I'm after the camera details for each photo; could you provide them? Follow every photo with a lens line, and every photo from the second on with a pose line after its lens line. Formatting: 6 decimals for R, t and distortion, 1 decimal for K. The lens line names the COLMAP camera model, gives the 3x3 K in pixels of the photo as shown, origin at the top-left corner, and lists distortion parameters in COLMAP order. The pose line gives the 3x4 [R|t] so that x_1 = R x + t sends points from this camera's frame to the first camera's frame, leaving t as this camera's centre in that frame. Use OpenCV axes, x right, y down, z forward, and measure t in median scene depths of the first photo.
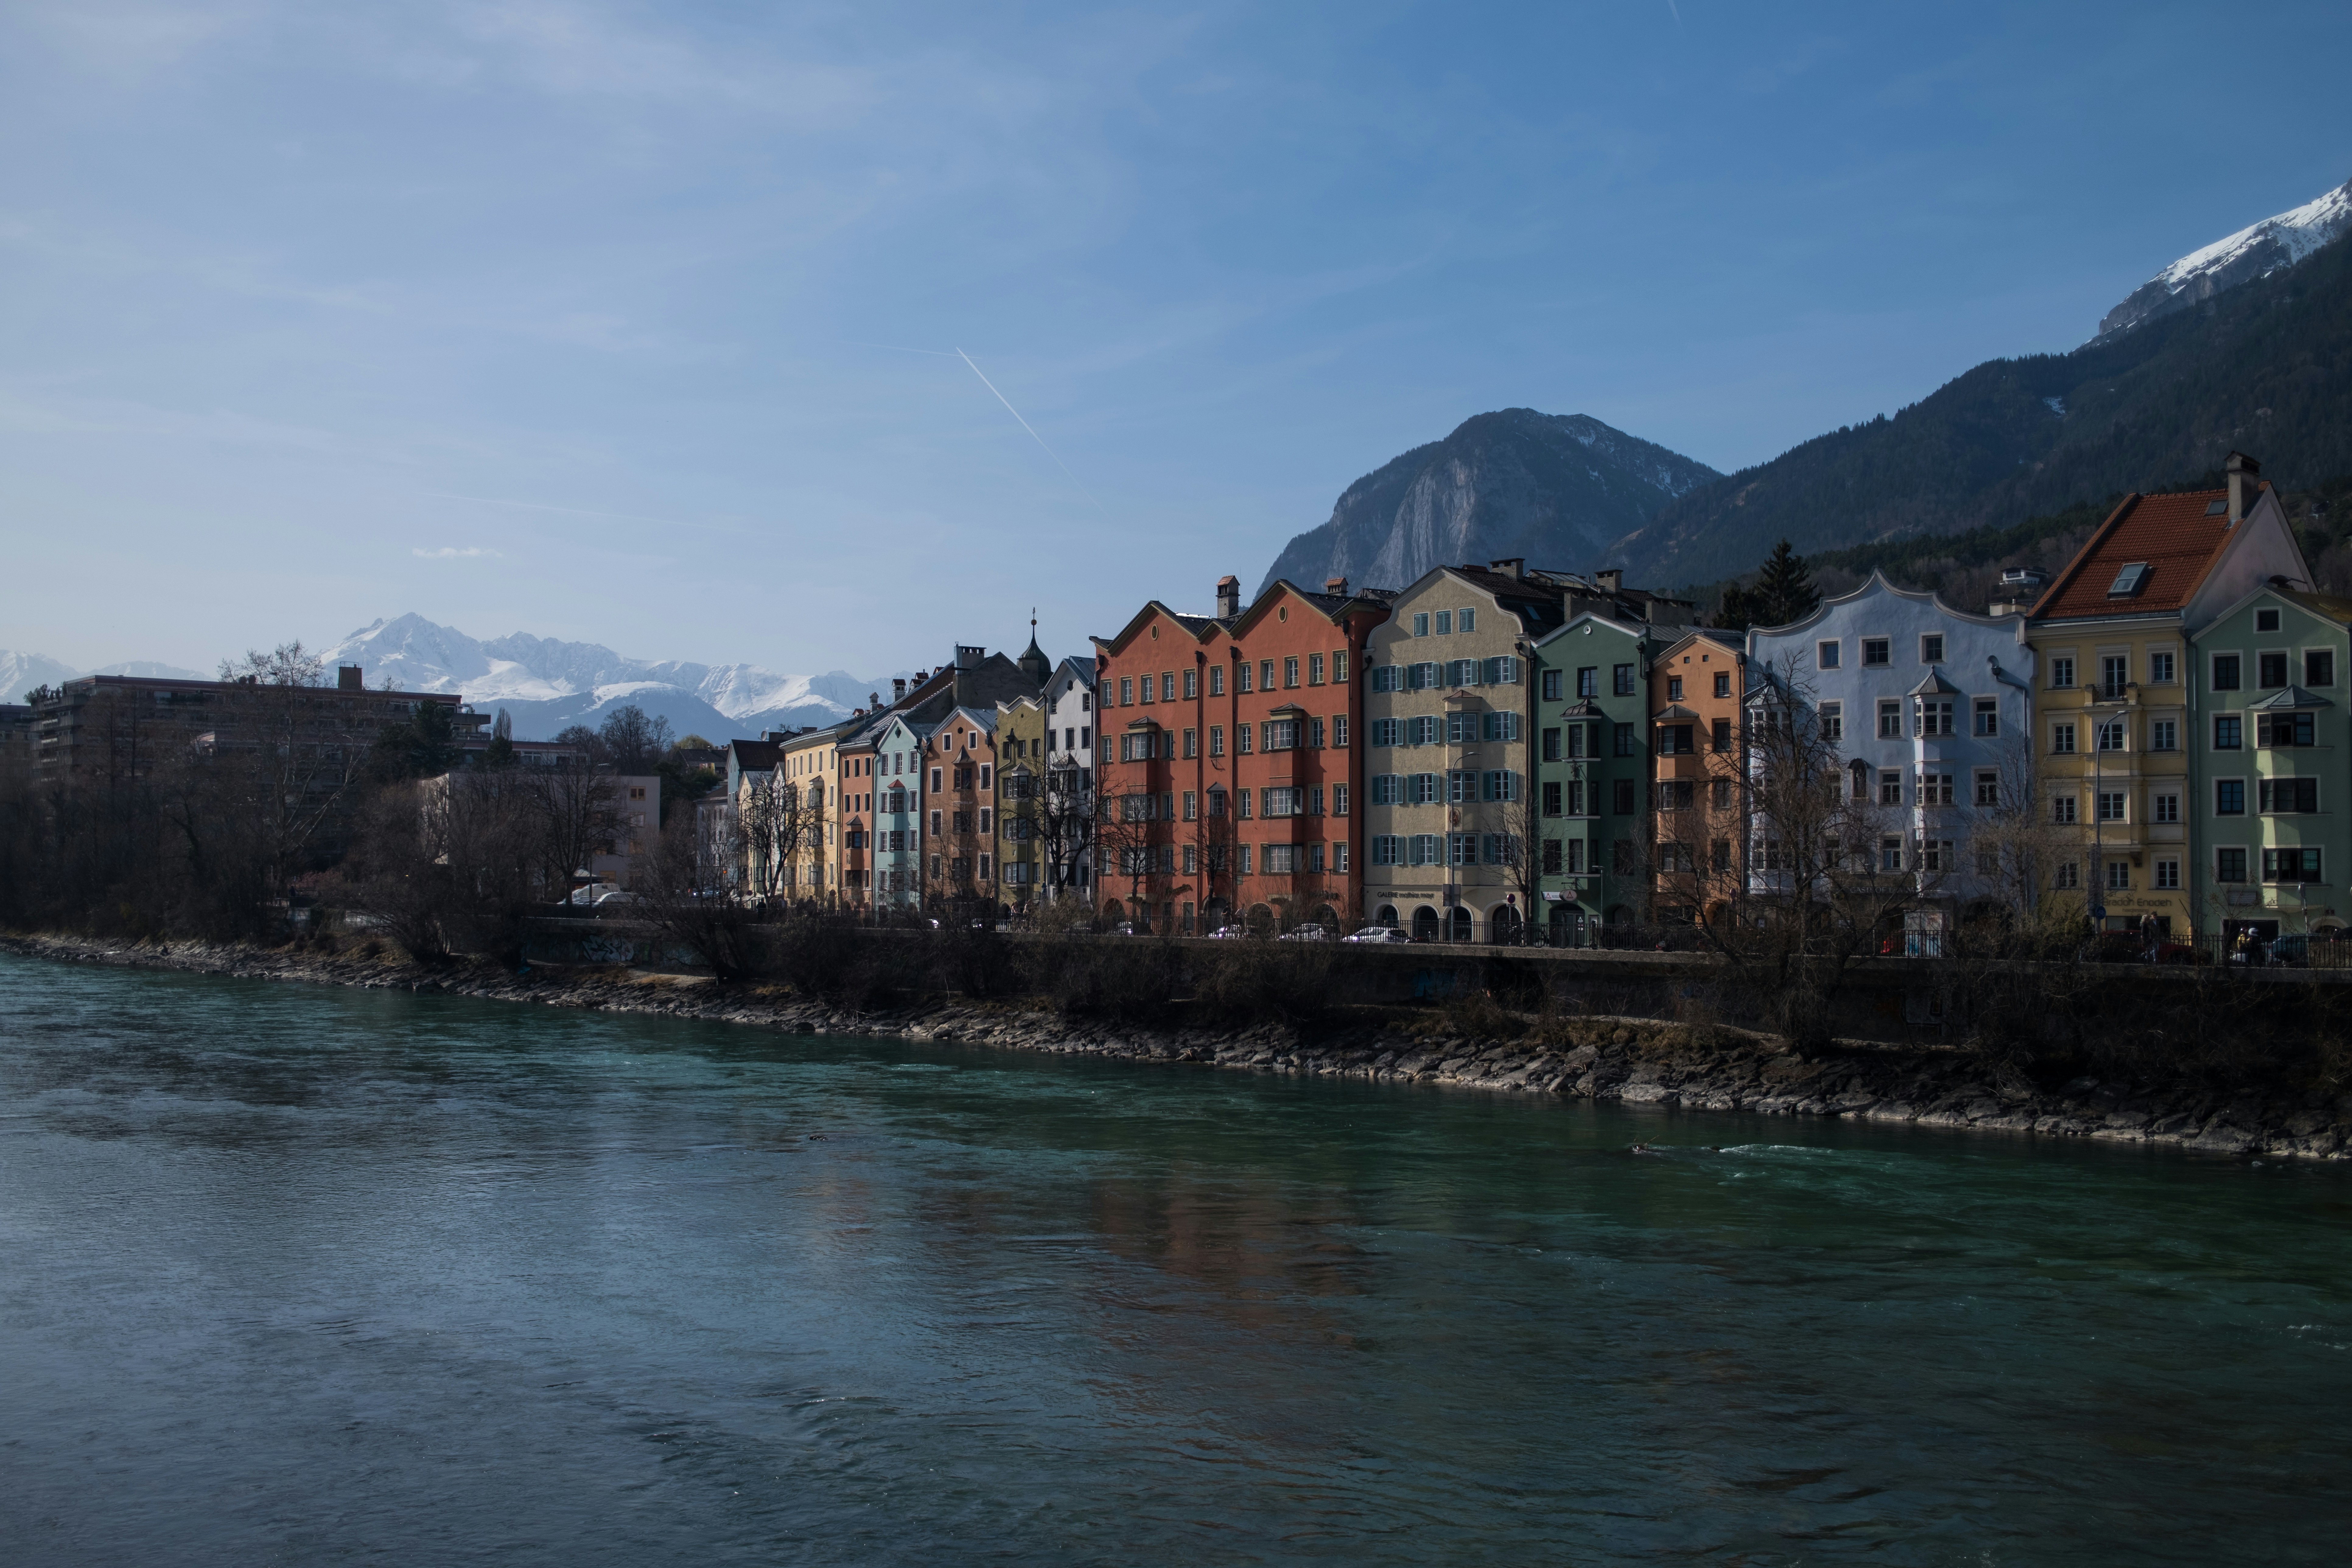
lens RADIAL K [[2379.7, 0, 1184.1], [0, 2379.7, 797.0], [0, 0, 1]] dist [-0.062302, 0.161638]
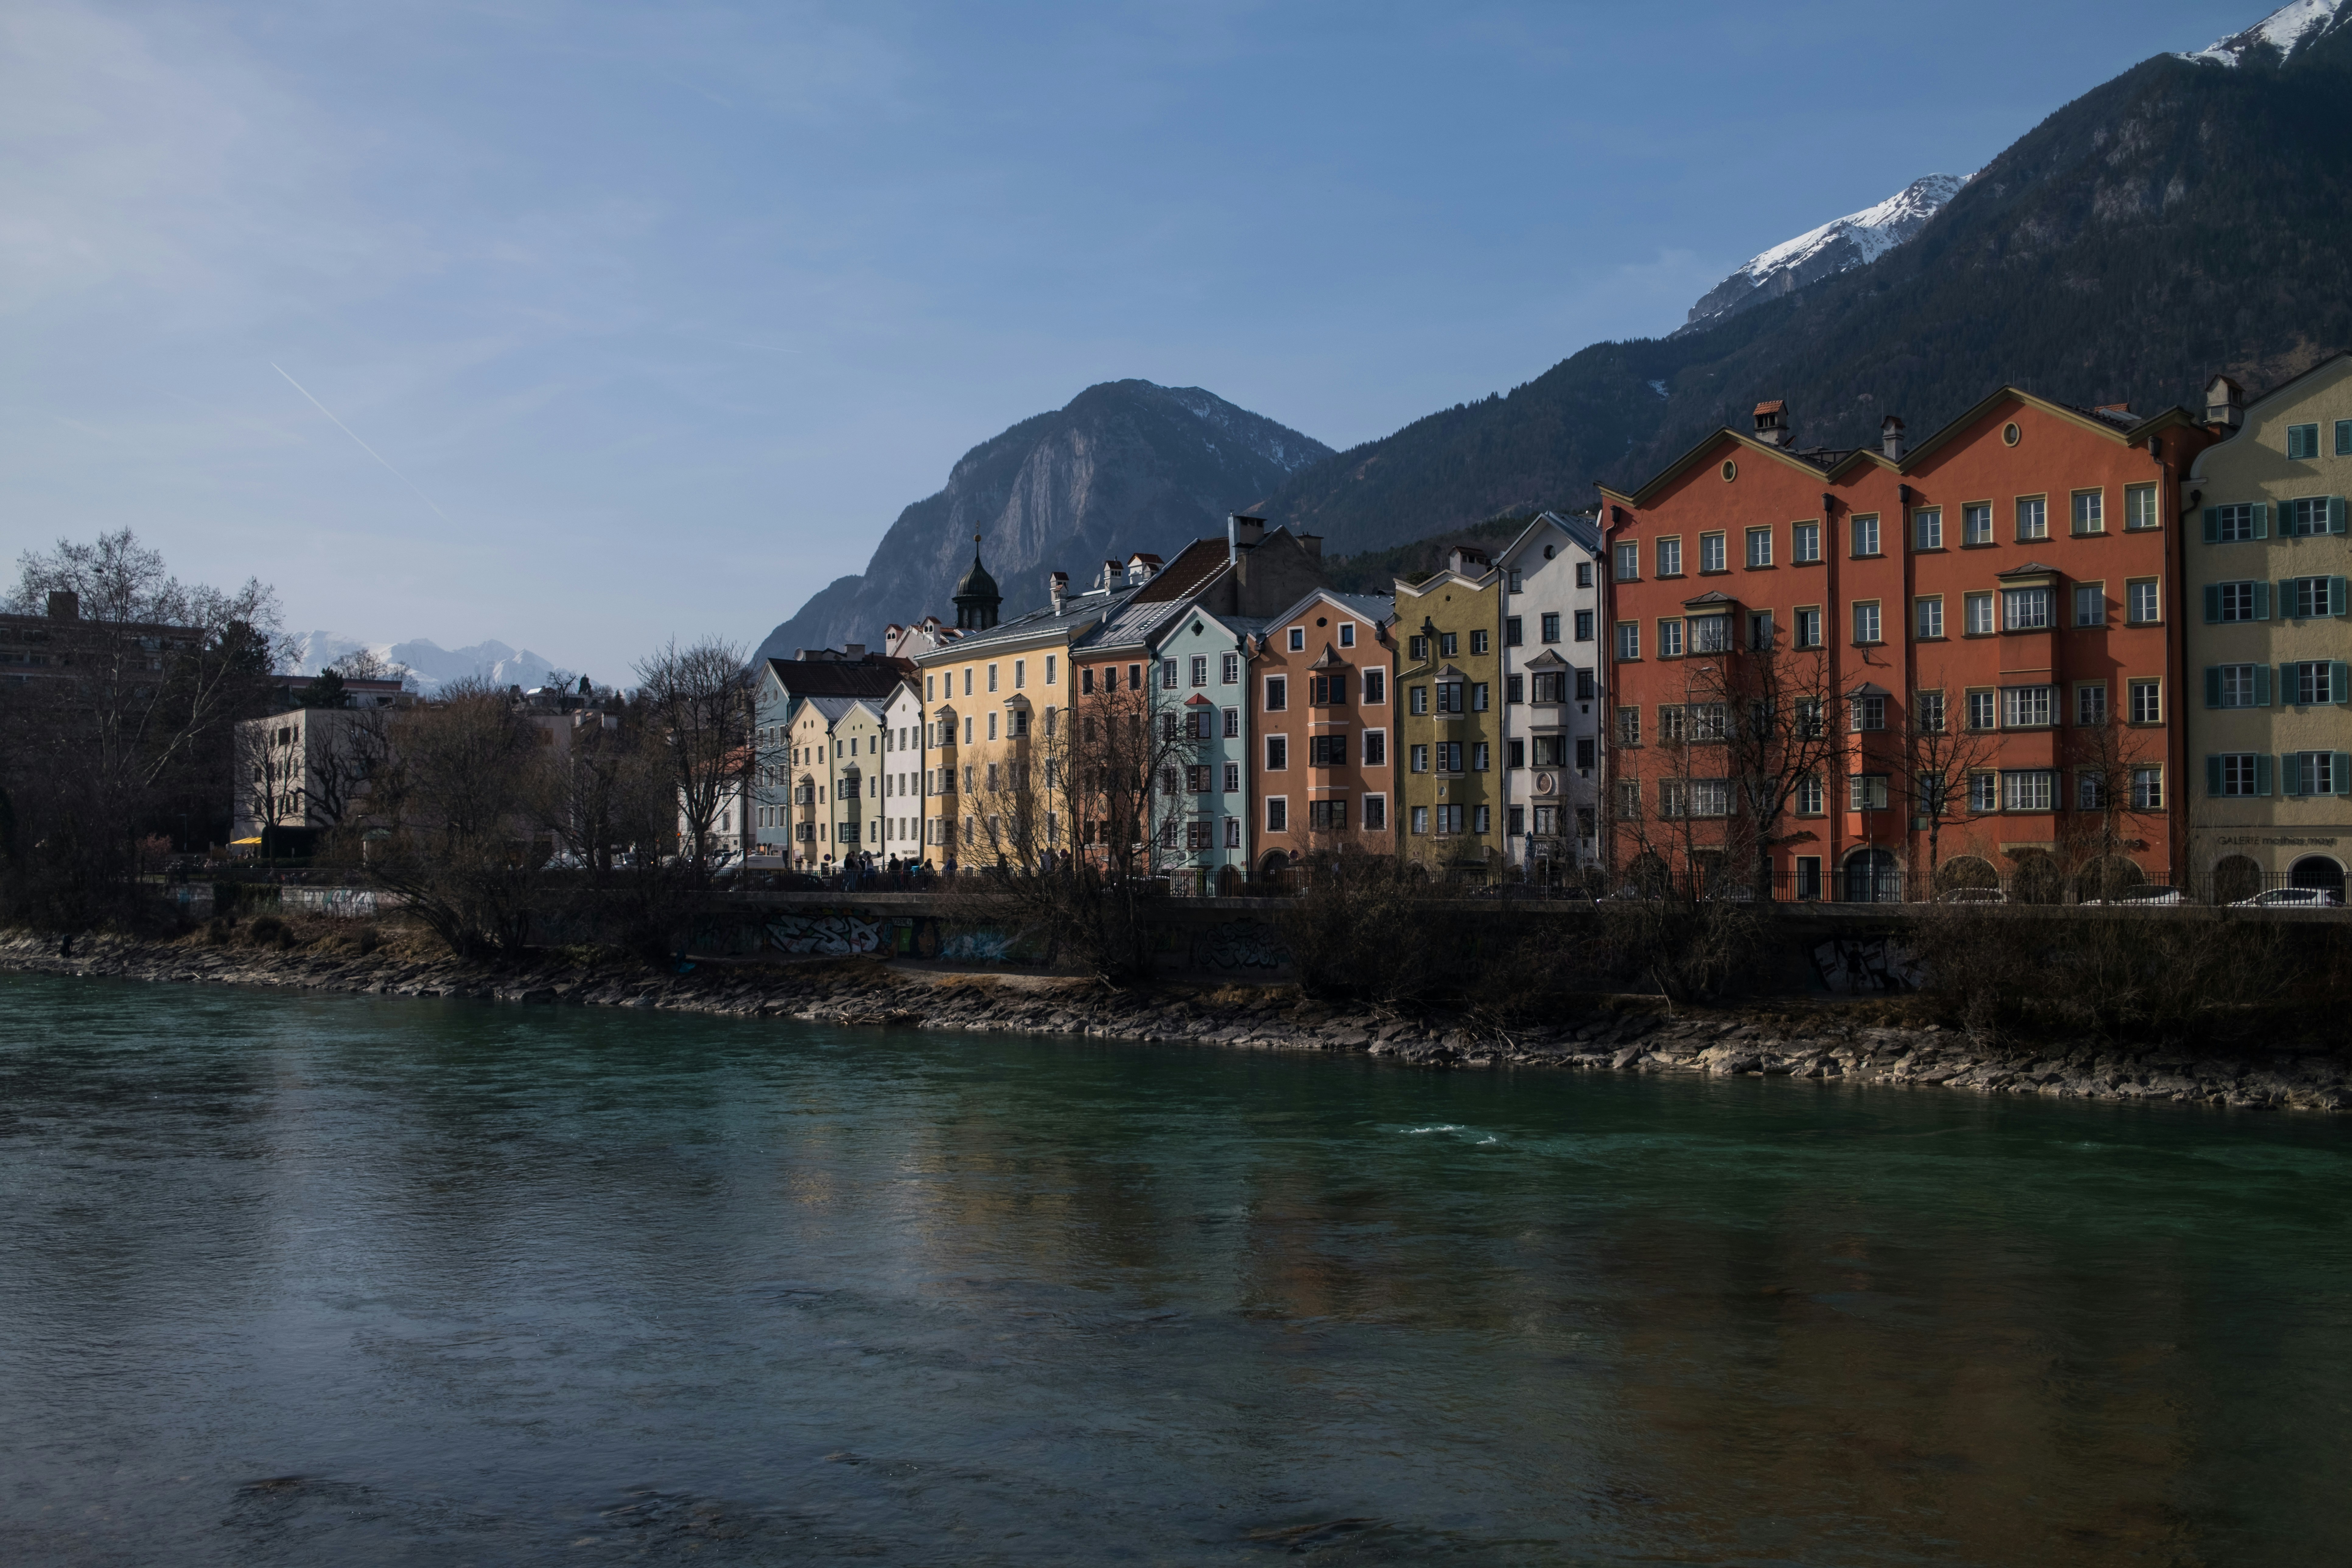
lens RADIAL K [[2379.7, 0, 1184.1], [0, 2379.7, 797.0], [0, 0, 1]] dist [-0.062302, 0.161638]
pose [[0.985510, -0.003110, 0.169592, -0.249515], [0.001197, 0.999934, 0.011386, 0.015759], [-0.169616, -0.011018, 0.985449, 0.294886]]
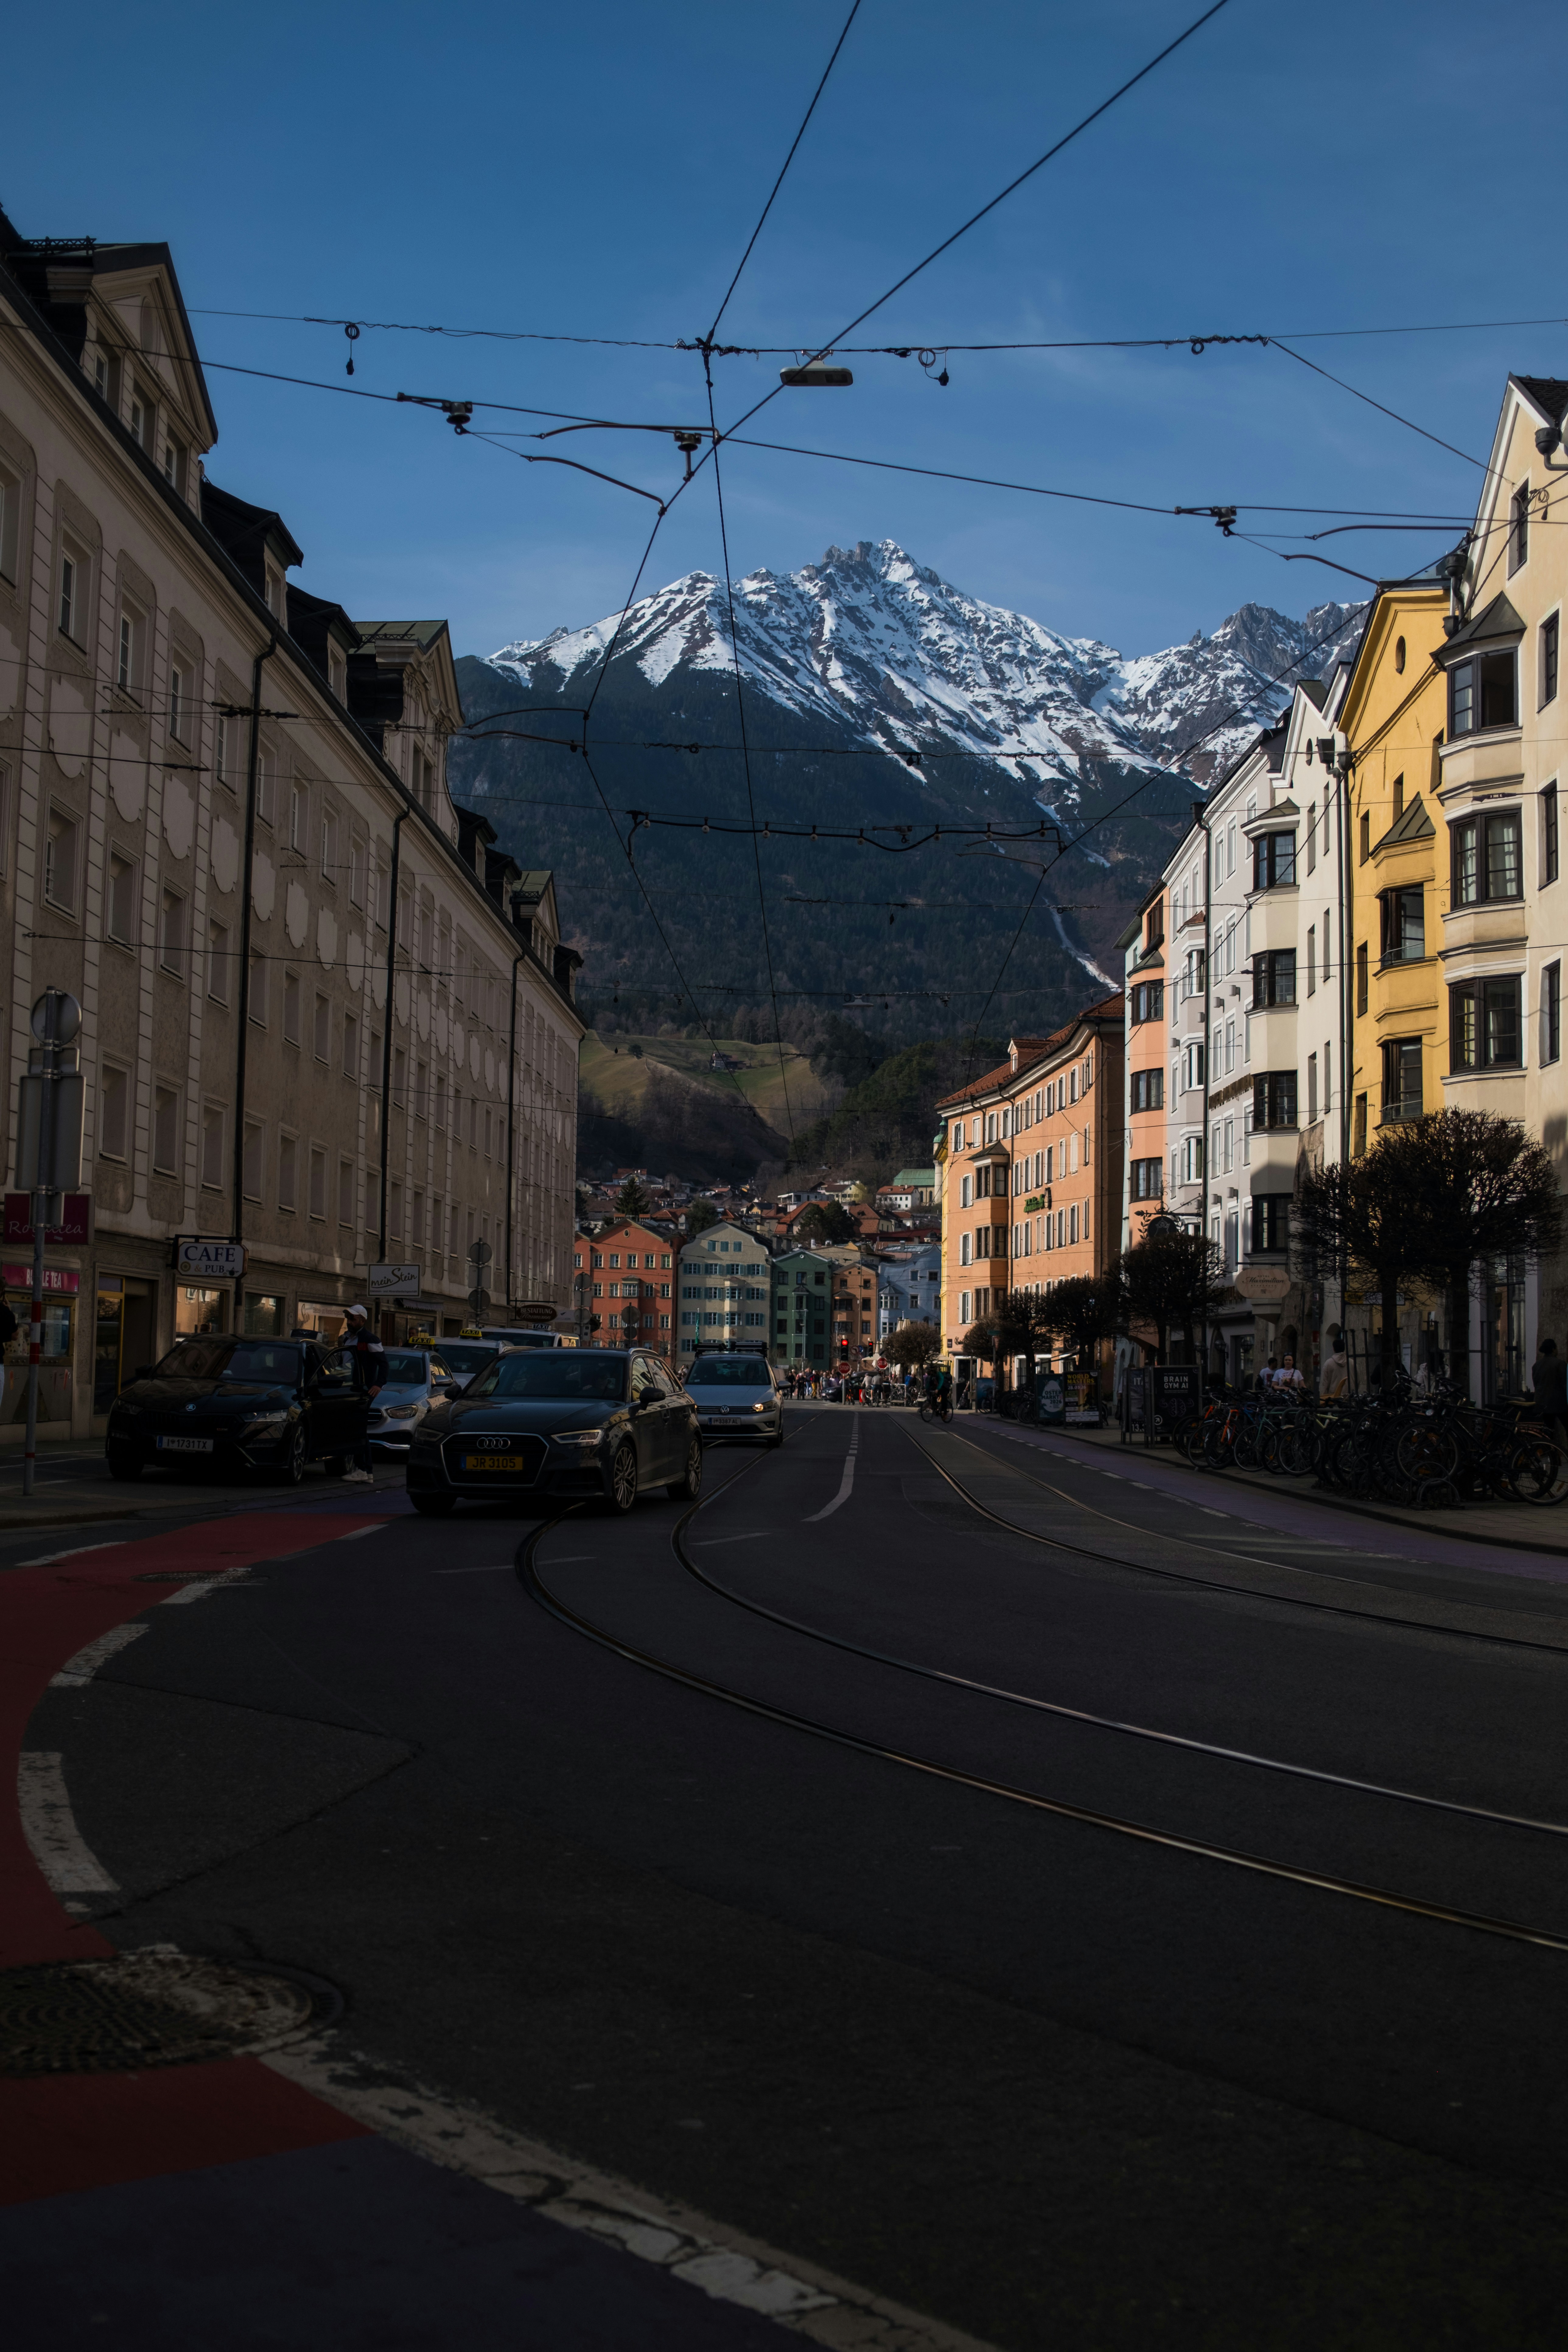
lens RADIAL K [[2379.7, 0, 791.7], [0, 2379.7, 1185.3], [0, 0, 1]] dist [-0.062302, 0.161638]
pose [[0.755064, 0.060262, 0.652876, -1.006234], [-0.038476, 0.998124, -0.047631, -0.019130], [-0.654521, 0.010844, 0.755966, -0.579725]]
